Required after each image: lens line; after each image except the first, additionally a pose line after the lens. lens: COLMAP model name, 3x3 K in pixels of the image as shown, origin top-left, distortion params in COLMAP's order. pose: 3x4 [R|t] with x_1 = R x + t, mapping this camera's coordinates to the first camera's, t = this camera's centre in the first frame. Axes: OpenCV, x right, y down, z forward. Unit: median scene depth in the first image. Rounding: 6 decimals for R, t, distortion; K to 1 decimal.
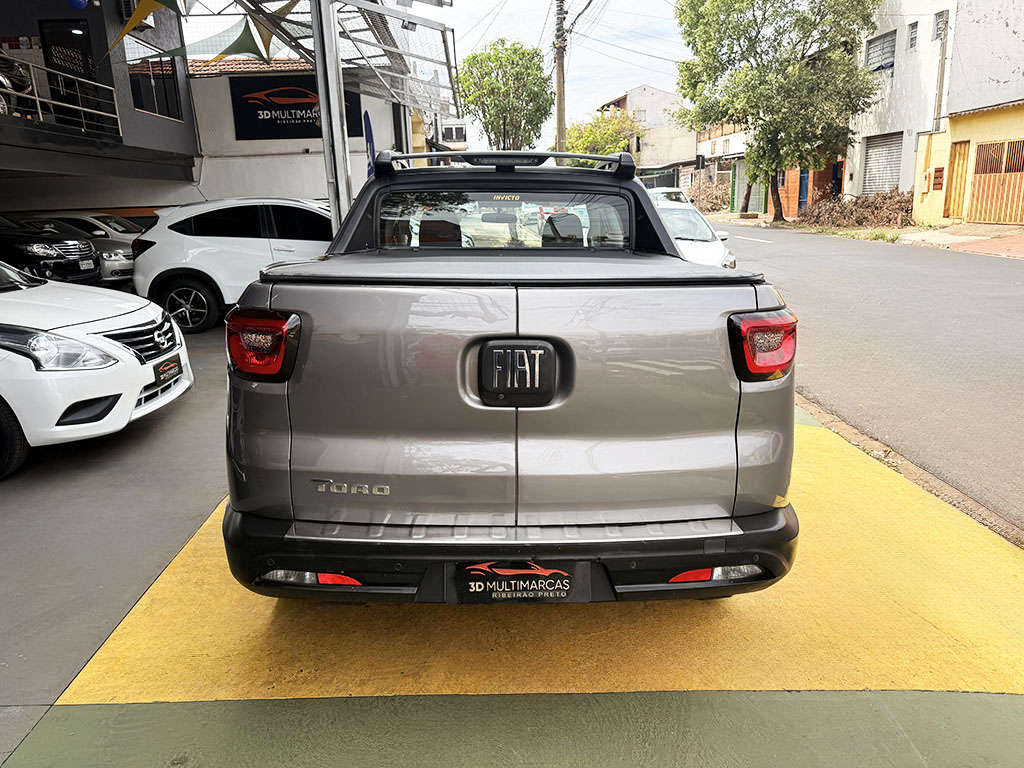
lens RADIAL K [[727.0, 0, 492.3], [0, 727.0, 394.5], [0, 0, 1]] dist [0.008416, -0.002745]
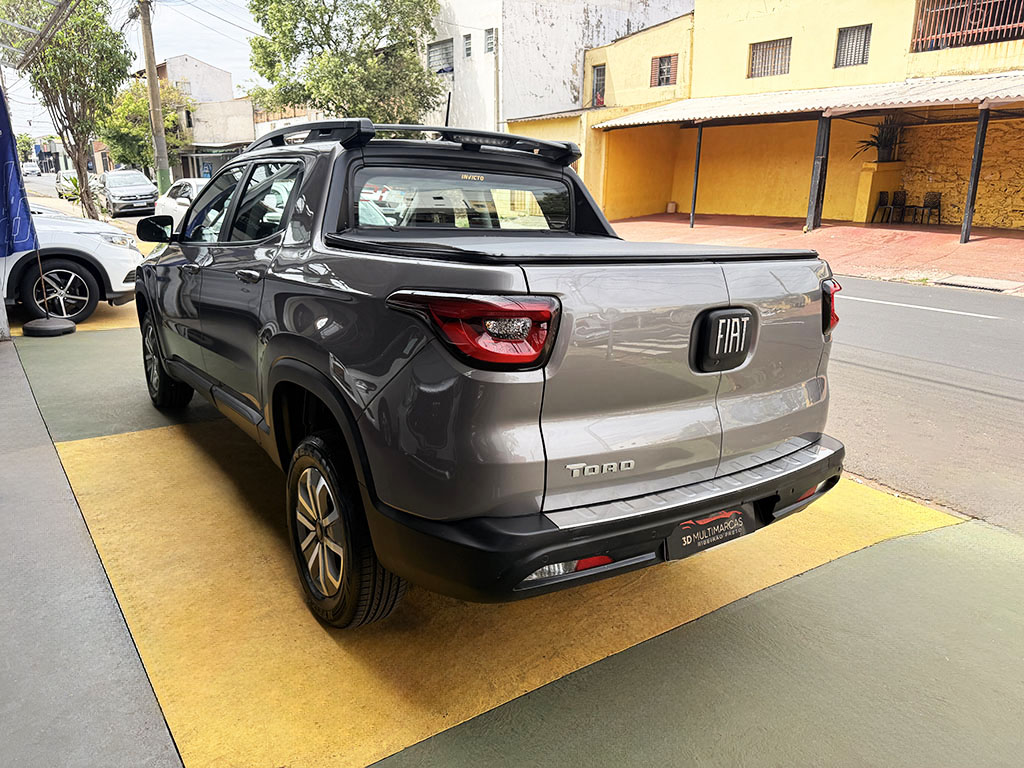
lens RADIAL K [[720.1, 0, 514.4], [0, 720.1, 402.2], [0, 0, 1]] dist [0.044390, -0.059877]
pose [[0.832099, -0.121909, 0.541063, -0.095025], [0.105071, 0.992527, 0.062043, -0.004198], [-0.544583, 0.005225, 0.838691, 0.027748]]
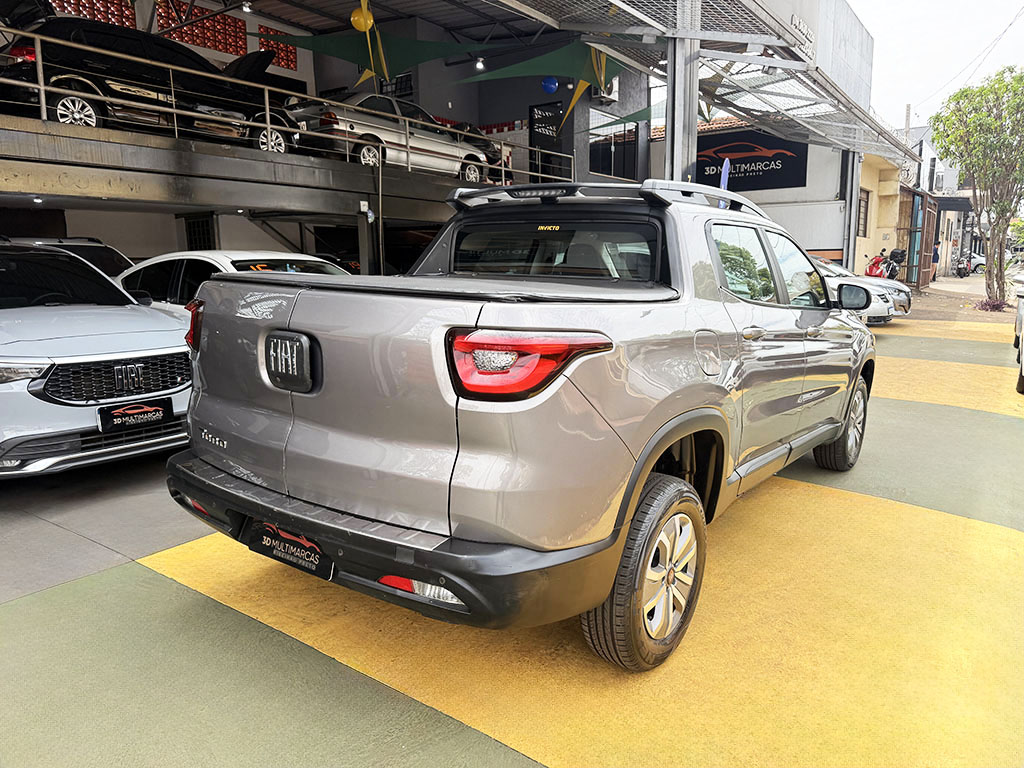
lens RADIAL K [[727.0, 0, 492.3], [0, 727.0, 394.5], [0, 0, 1]] dist [0.008416, -0.002745]
pose [[0.788053, 0.127347, -0.602291, 0.112737], [-0.171400, 0.985072, -0.015983, -0.001537], [0.591265, 0.115828, 0.798116, 0.029682]]
